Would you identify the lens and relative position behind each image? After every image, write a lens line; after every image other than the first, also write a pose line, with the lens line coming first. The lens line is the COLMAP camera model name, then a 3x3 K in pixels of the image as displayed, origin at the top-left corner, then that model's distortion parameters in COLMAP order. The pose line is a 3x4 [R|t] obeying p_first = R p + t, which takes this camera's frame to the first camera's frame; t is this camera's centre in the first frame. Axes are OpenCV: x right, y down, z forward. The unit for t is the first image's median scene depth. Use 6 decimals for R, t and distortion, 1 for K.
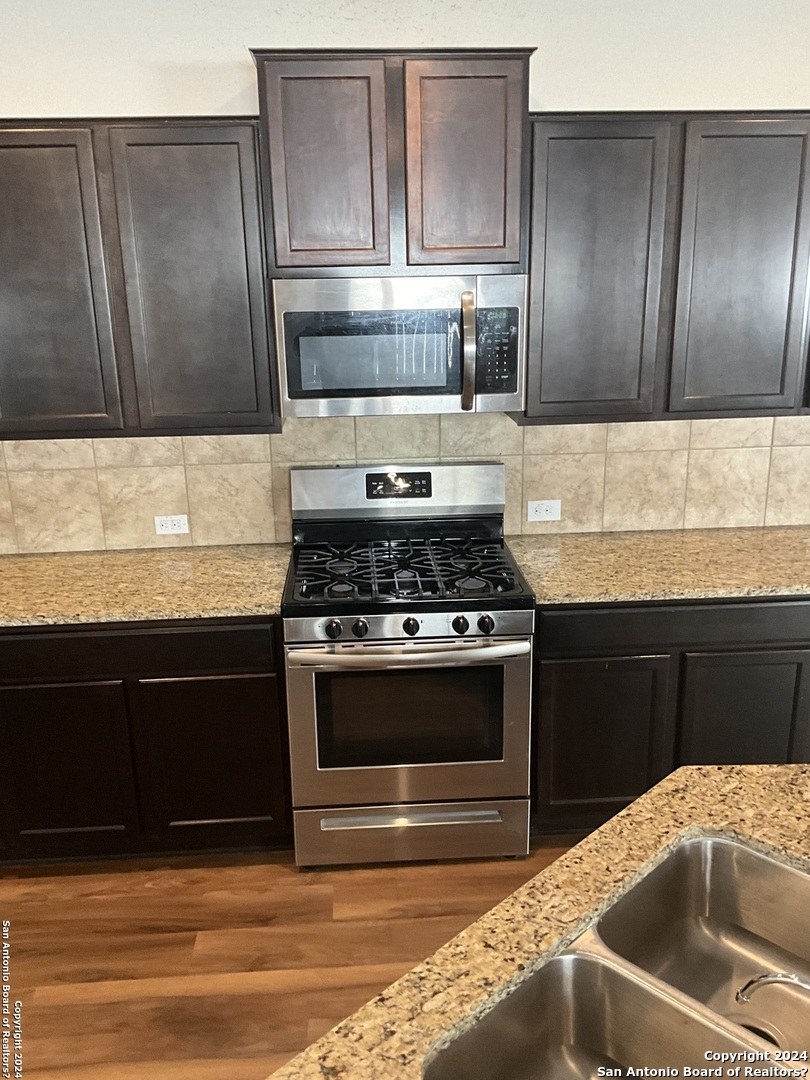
lens RADIAL K [[891.0, 0, 405.0], [0, 891.0, 532.6], [0, 0, 1]] dist [0.067513, -0.121589]
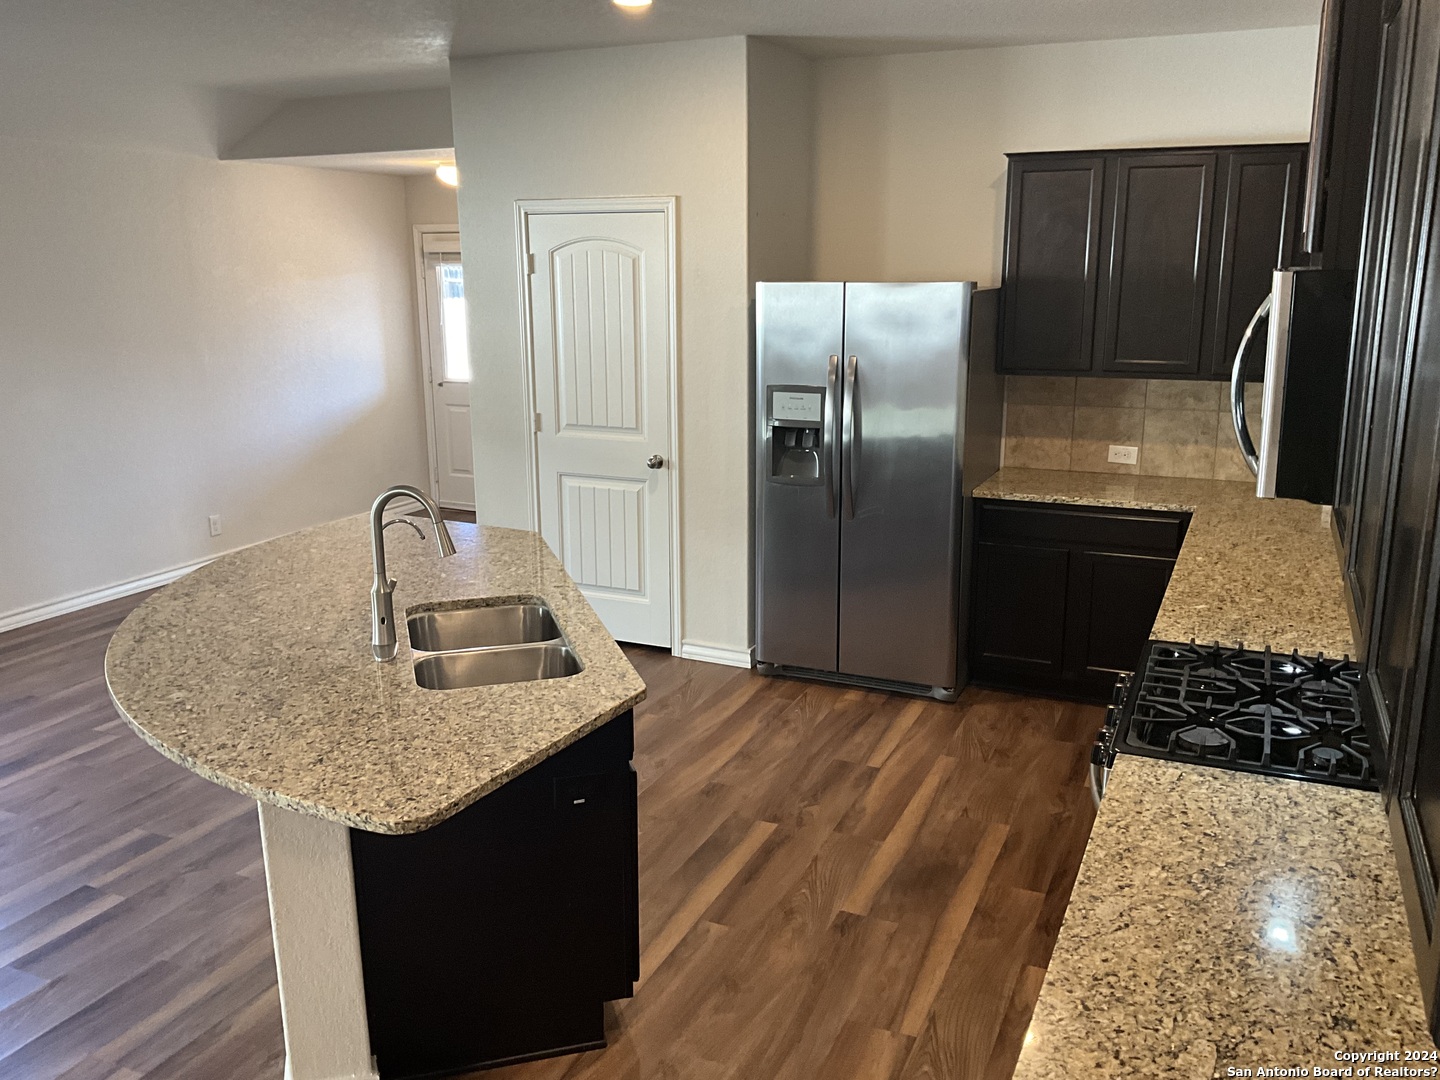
lens RADIAL K [[1187.9, 0, 724.2], [0, 1187.9, 541.6], [0, 0, 1]] dist [0.067513, -0.121589]
pose [[-0.464639, 0.223351, -0.856869, 0.850200], [-0.227365, 0.905133, 0.359221, -0.272508], [0.855813, 0.361730, -0.369778, 0.869333]]
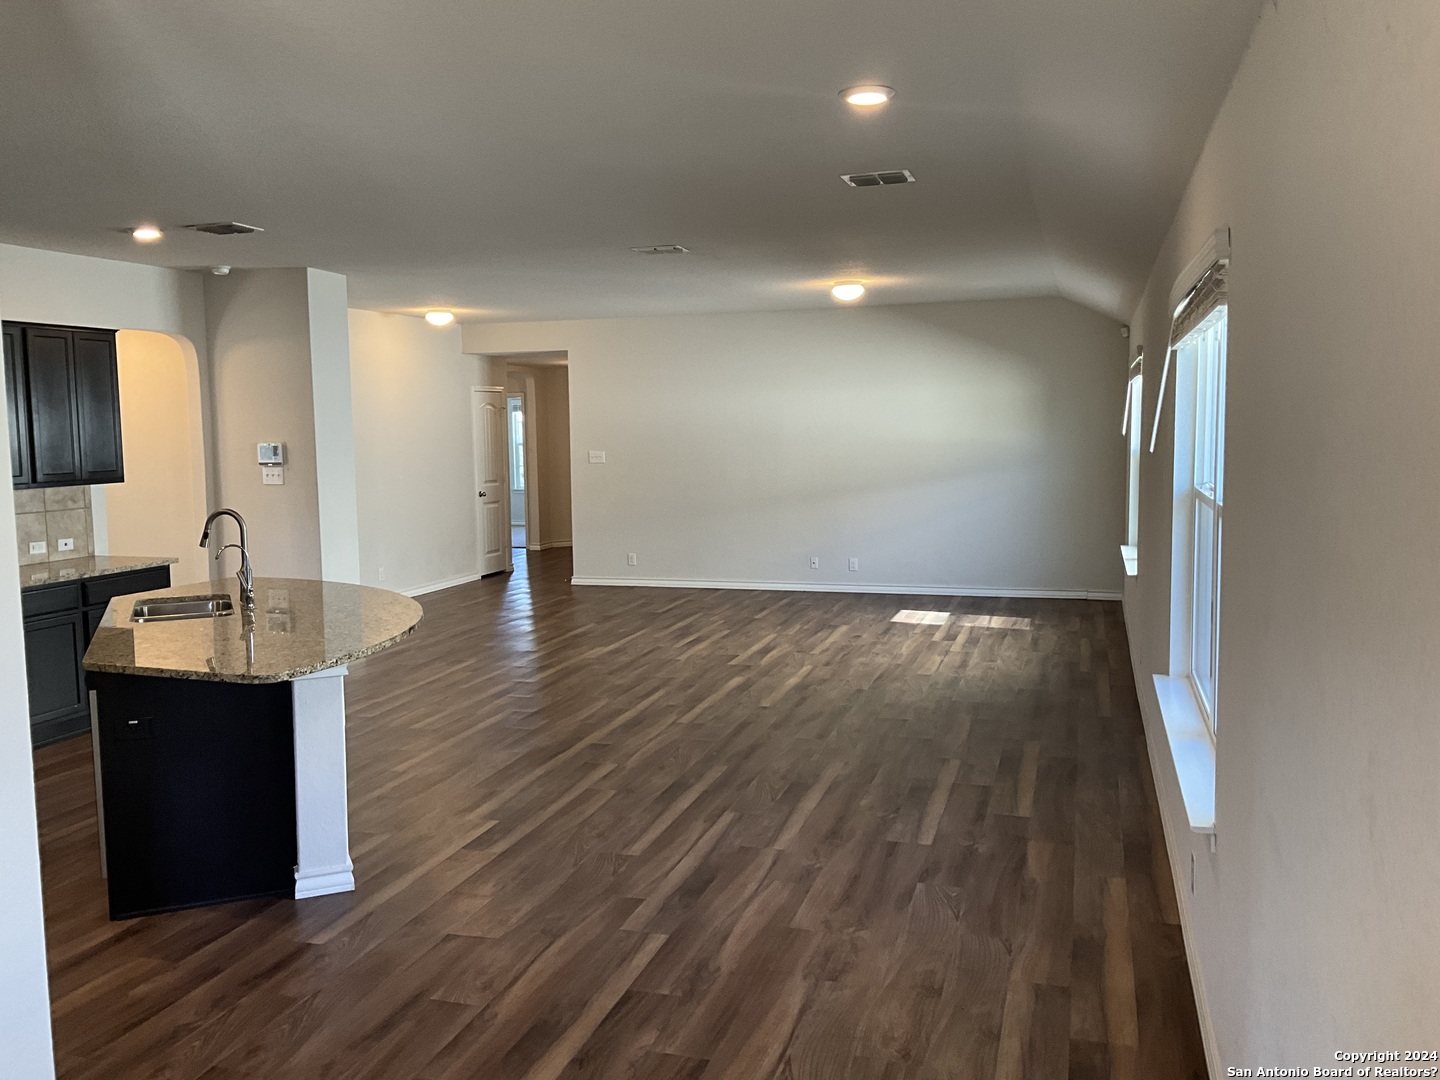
lens RADIAL K [[1187.9, 0, 724.2], [0, 1187.9, 519.4], [0, 0, 1]] dist [0.067513, -0.121589]
pose [[0.352723, -0.059798, 0.933815, -1.136893], [0.262899, 0.964092, -0.037566, 0.331051], [-0.898037, 0.258749, 0.355778, -0.902122]]
